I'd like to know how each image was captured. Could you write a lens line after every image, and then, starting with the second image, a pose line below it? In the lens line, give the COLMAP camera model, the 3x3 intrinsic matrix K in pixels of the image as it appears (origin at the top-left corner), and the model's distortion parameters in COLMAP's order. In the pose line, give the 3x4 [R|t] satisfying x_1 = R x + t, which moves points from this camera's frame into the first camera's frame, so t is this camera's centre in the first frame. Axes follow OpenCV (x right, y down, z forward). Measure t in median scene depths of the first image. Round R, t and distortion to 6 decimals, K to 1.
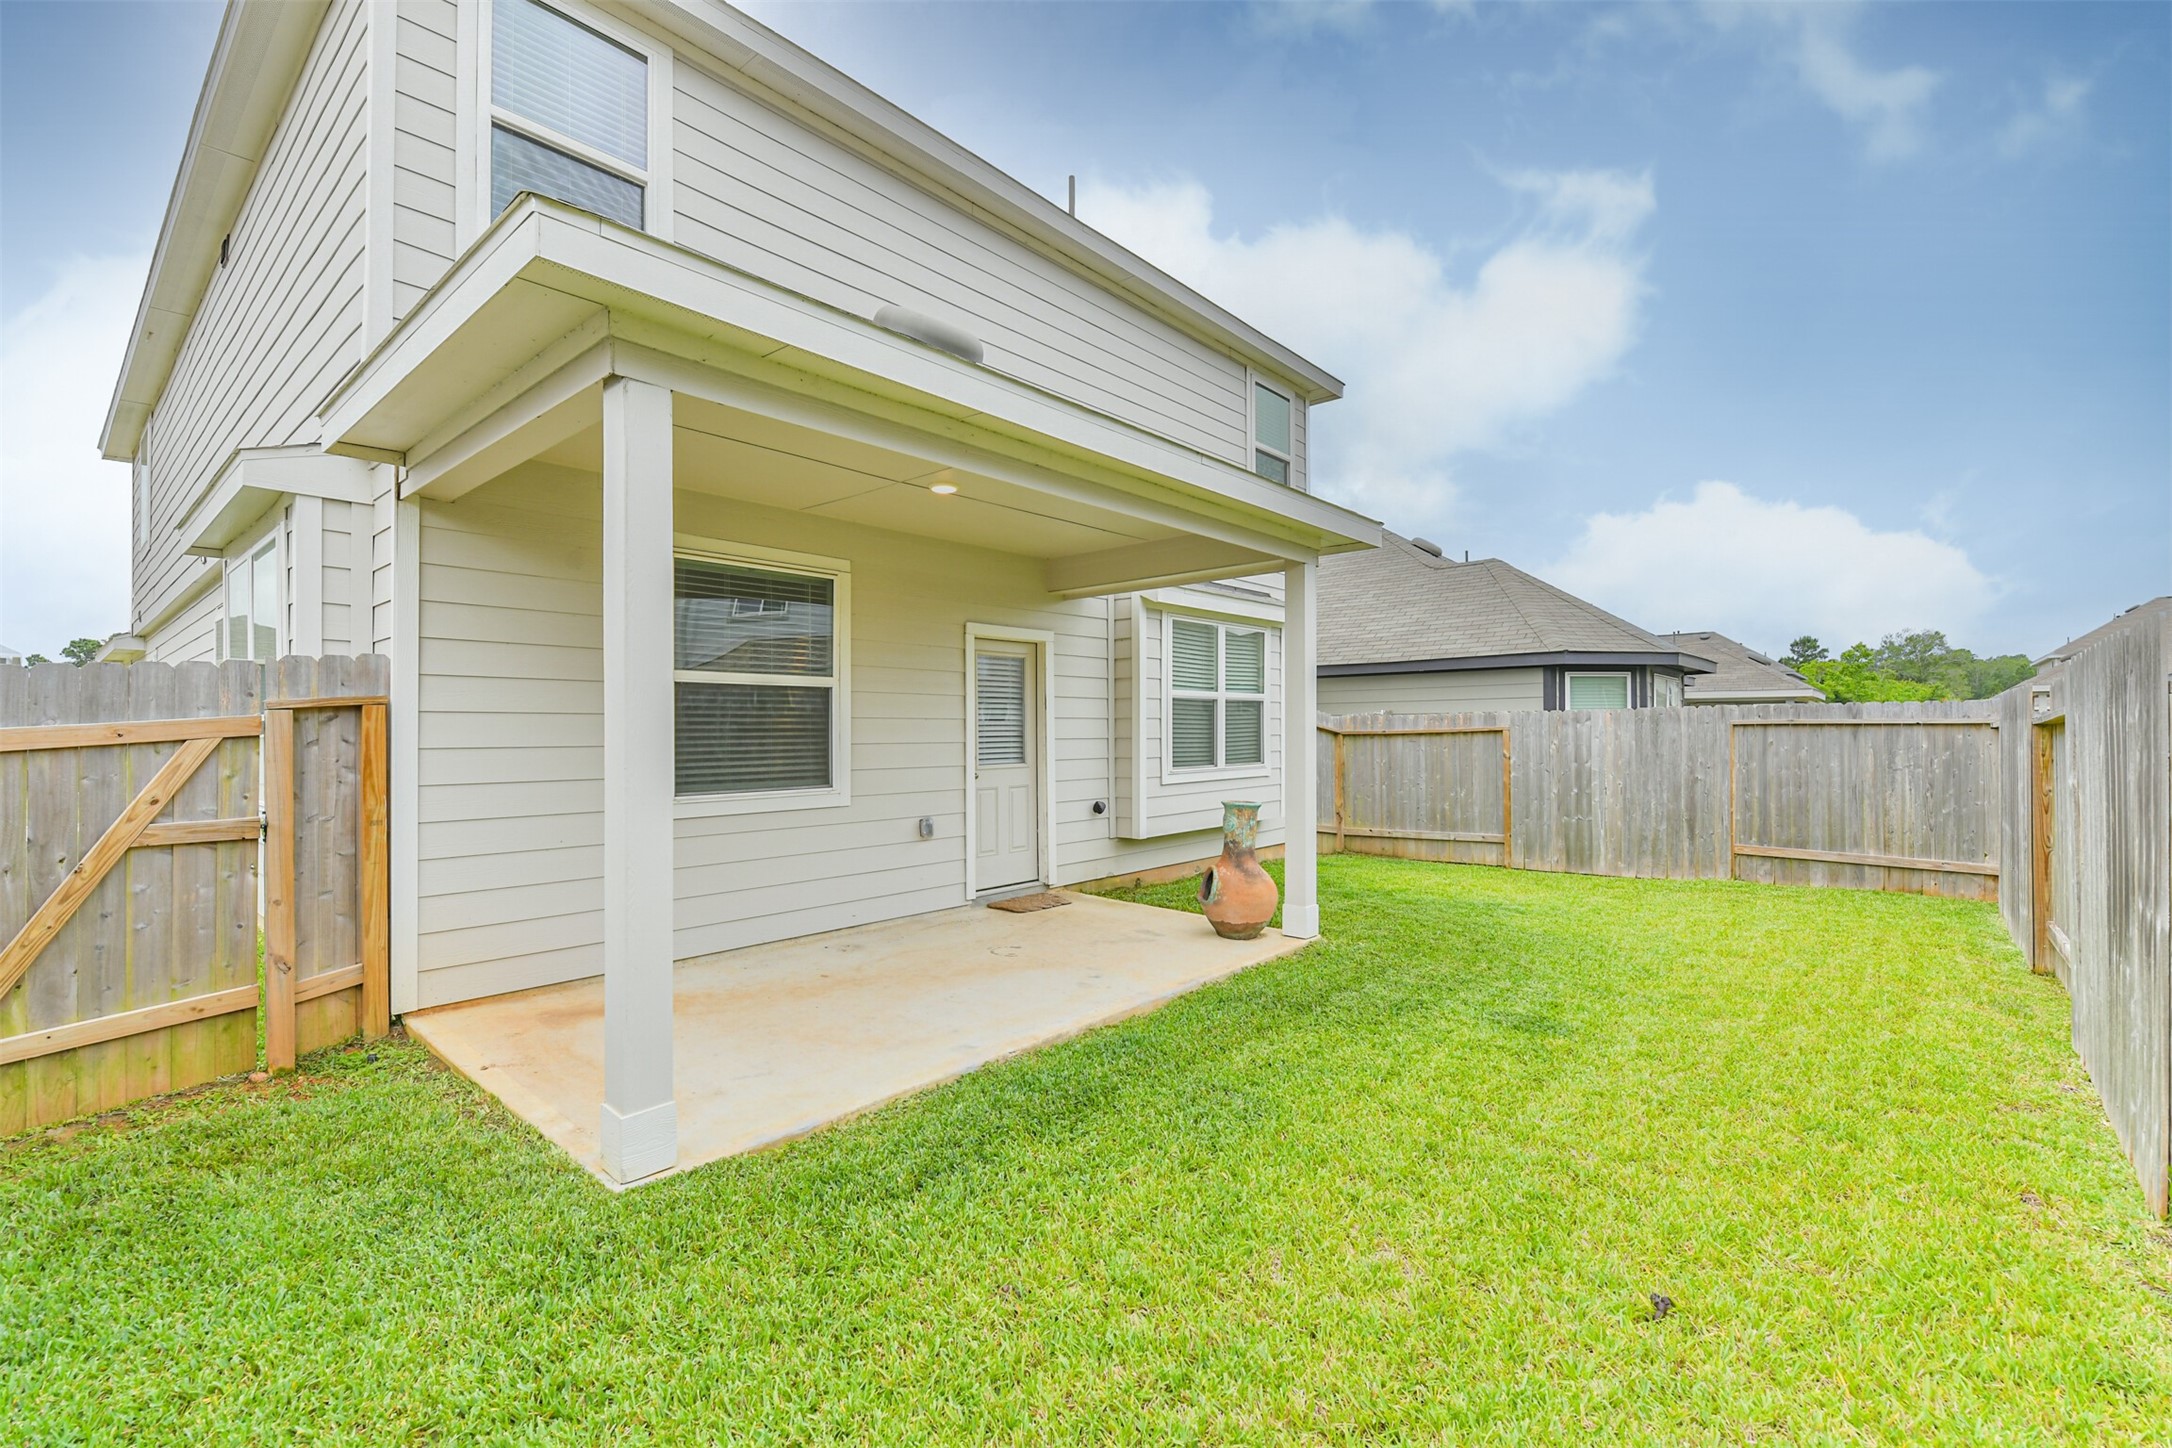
lens RADIAL K [[932.2, 0, 1091.8], [0, 932.2, 721.4], [0, 0, 1]] dist [0.014997, -0.000096]
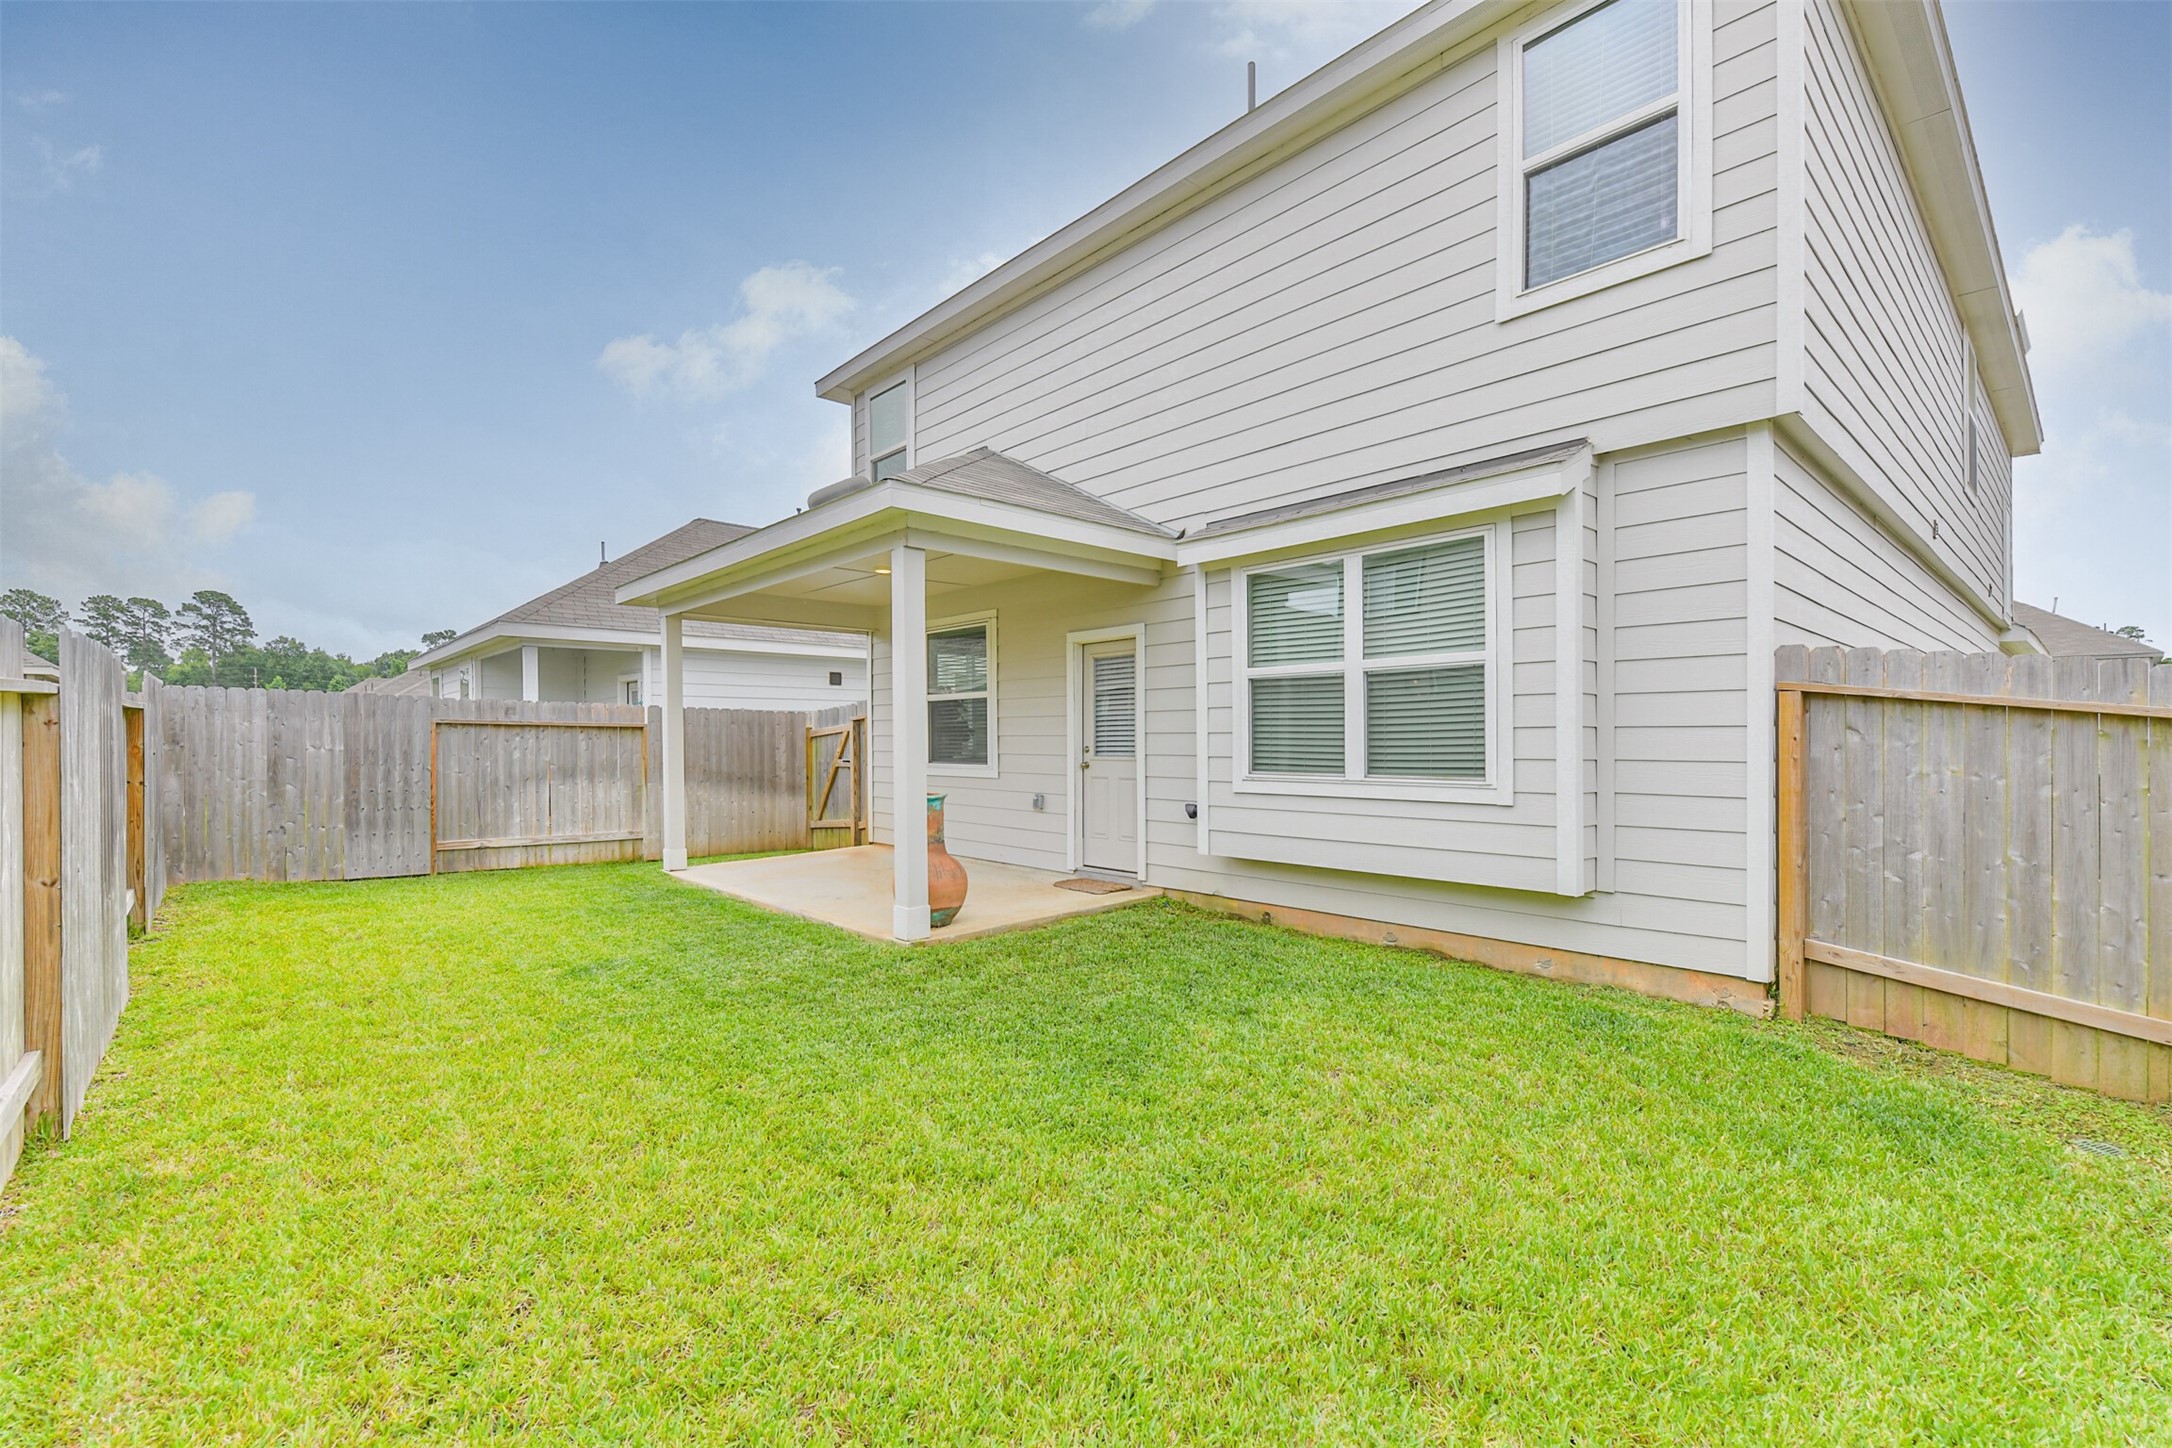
lens RADIAL K [[932.2, 0, 1091.8], [0, 932.2, 721.4], [0, 0, 1]] dist [0.014997, -0.000096]
pose [[-0.108691, -0.000027, -0.994076, 0.518976], [0.026643, 0.999641, -0.002940, 0.004712], [0.993719, -0.026804, -0.108651, 0.582362]]
